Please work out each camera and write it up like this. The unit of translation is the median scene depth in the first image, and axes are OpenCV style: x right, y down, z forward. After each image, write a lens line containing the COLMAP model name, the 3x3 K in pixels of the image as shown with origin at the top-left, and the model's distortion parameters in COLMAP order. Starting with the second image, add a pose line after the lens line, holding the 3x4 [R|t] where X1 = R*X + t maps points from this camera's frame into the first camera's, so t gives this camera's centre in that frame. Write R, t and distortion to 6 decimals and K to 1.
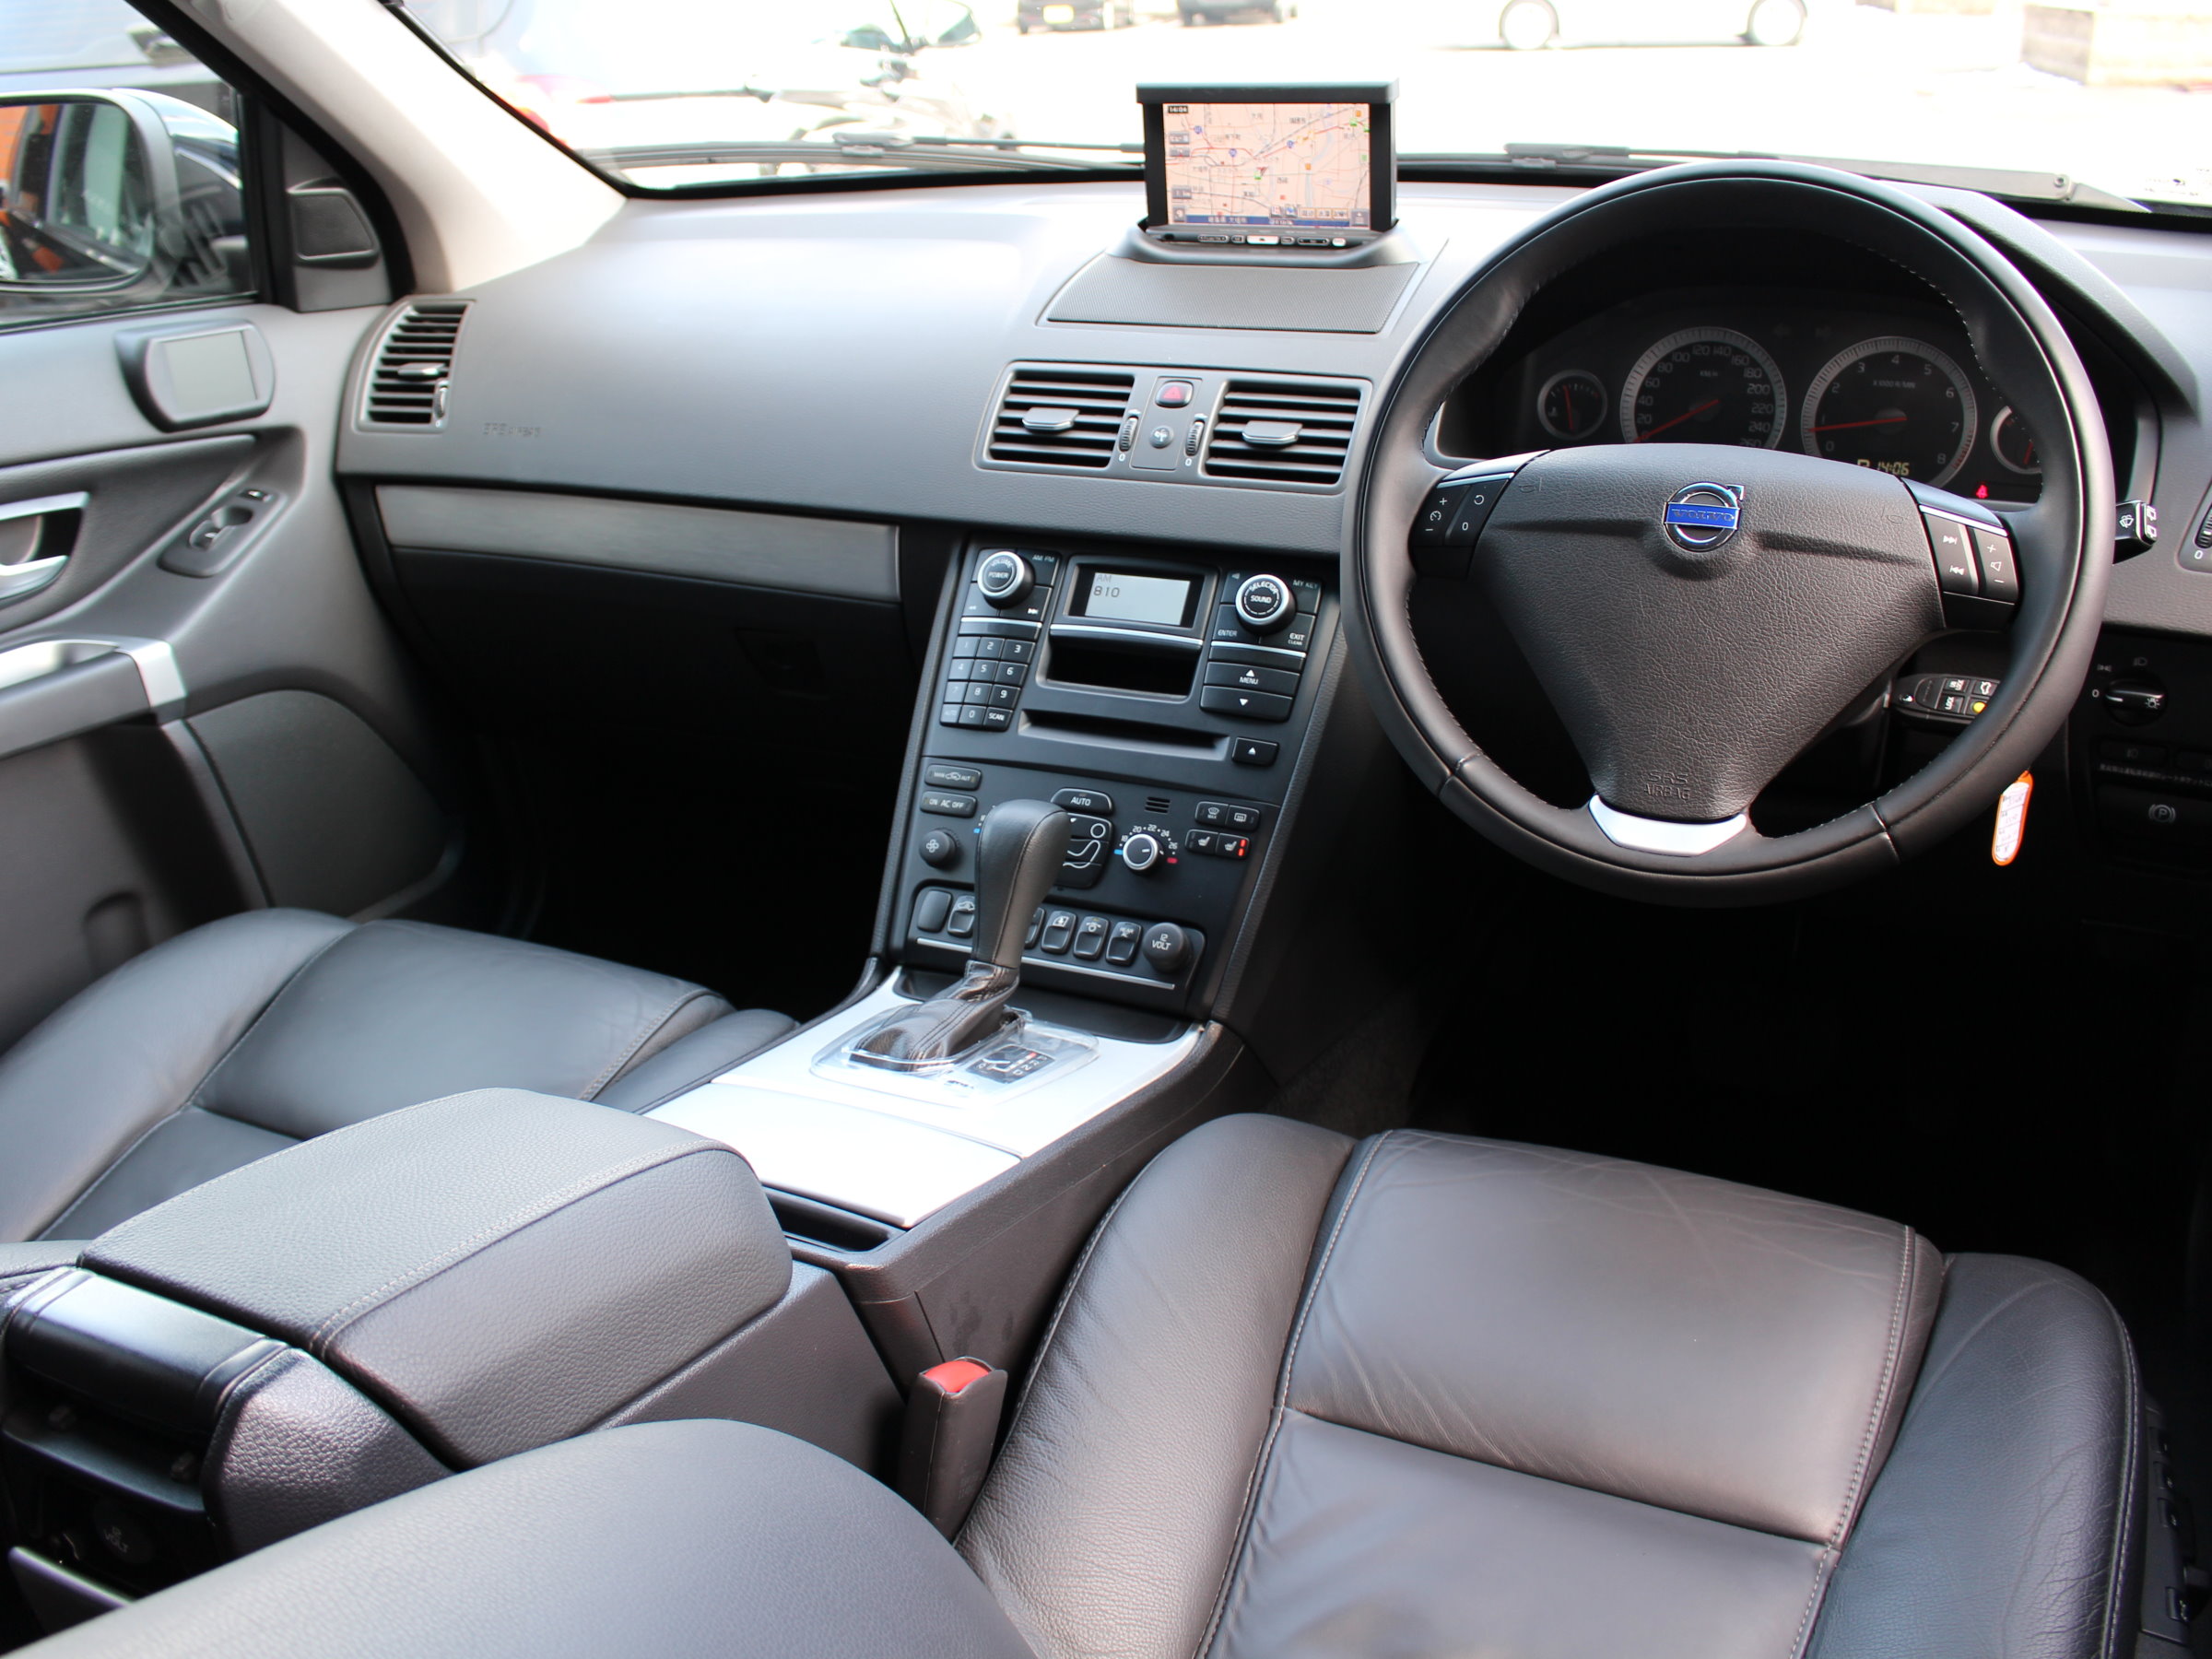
lens RADIAL K [[2224.3, 0, 1106.0], [0, 2224.3, 829.5], [0, 0, 1]] dist [-0.000661, -0.000469]
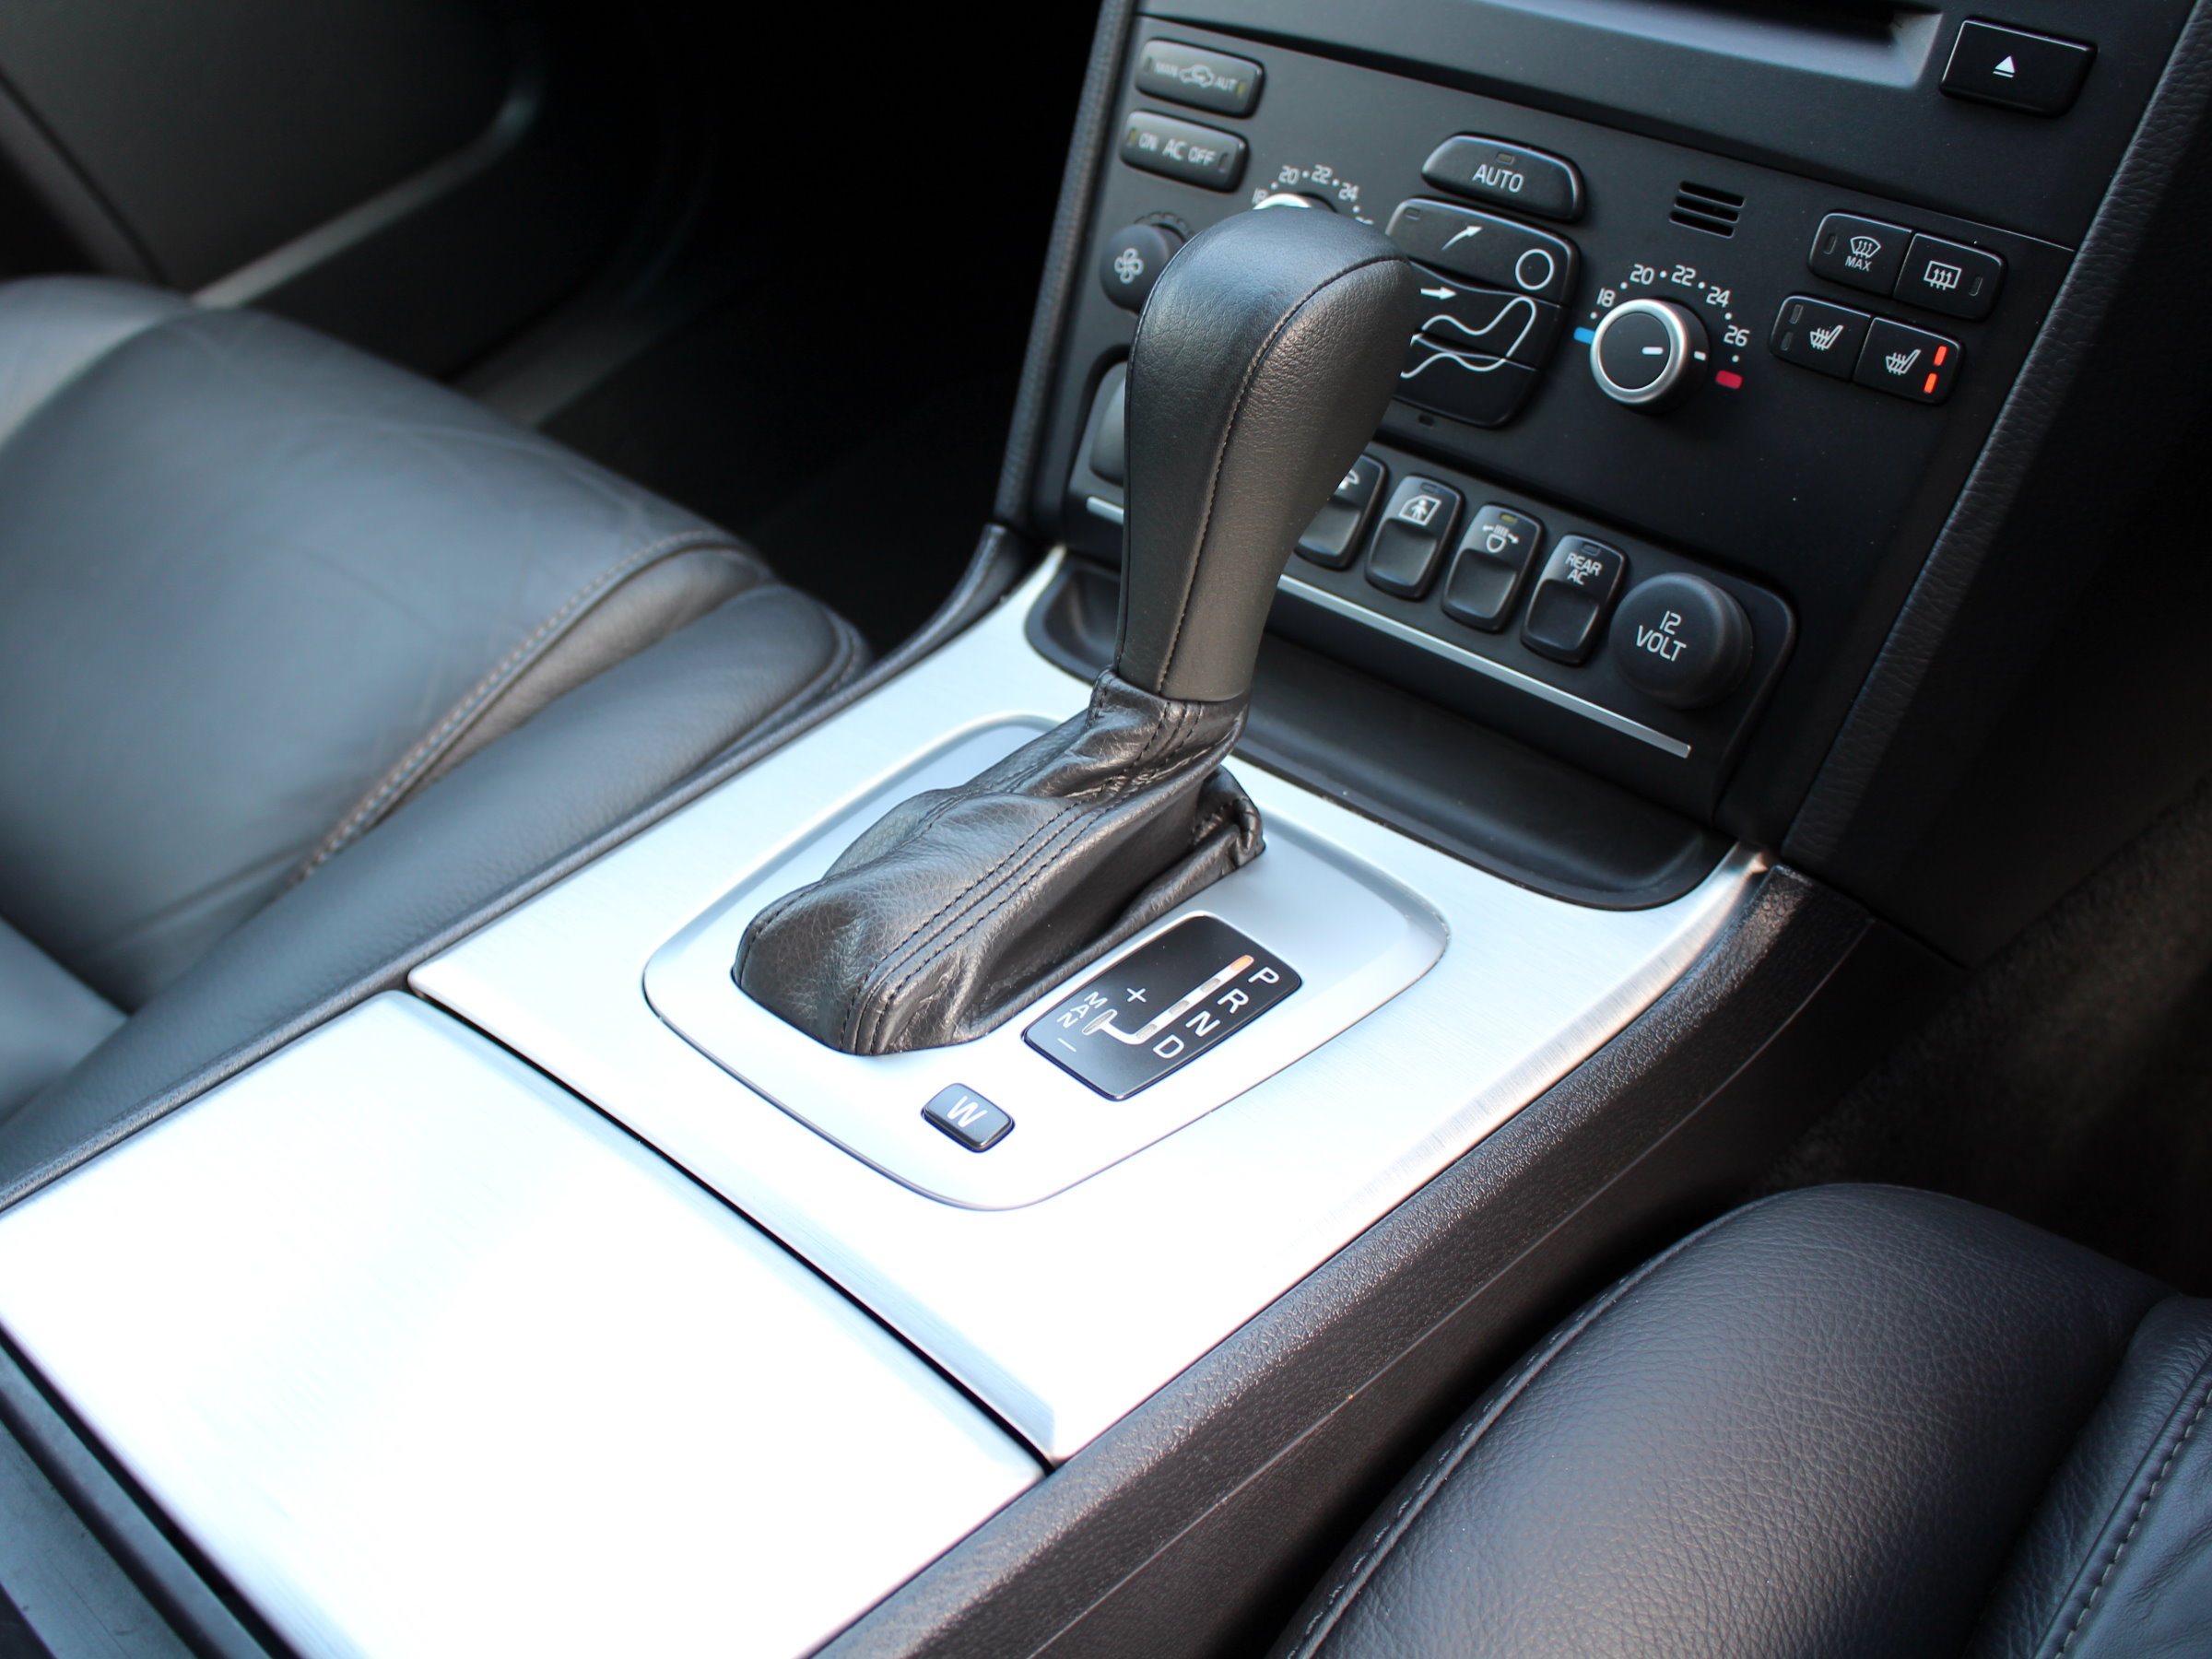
lens RADIAL K [[2384.7, 0, 1106.0], [0, 2384.7, 829.5], [0, 0, 1]] dist [-0.097081, 0.036054]
pose [[0.950588, 0.115912, -0.288006, 0.051586], [0.005258, 0.921542, 0.388243, -0.065321], [0.310412, -0.370573, 0.875397, 0.616615]]
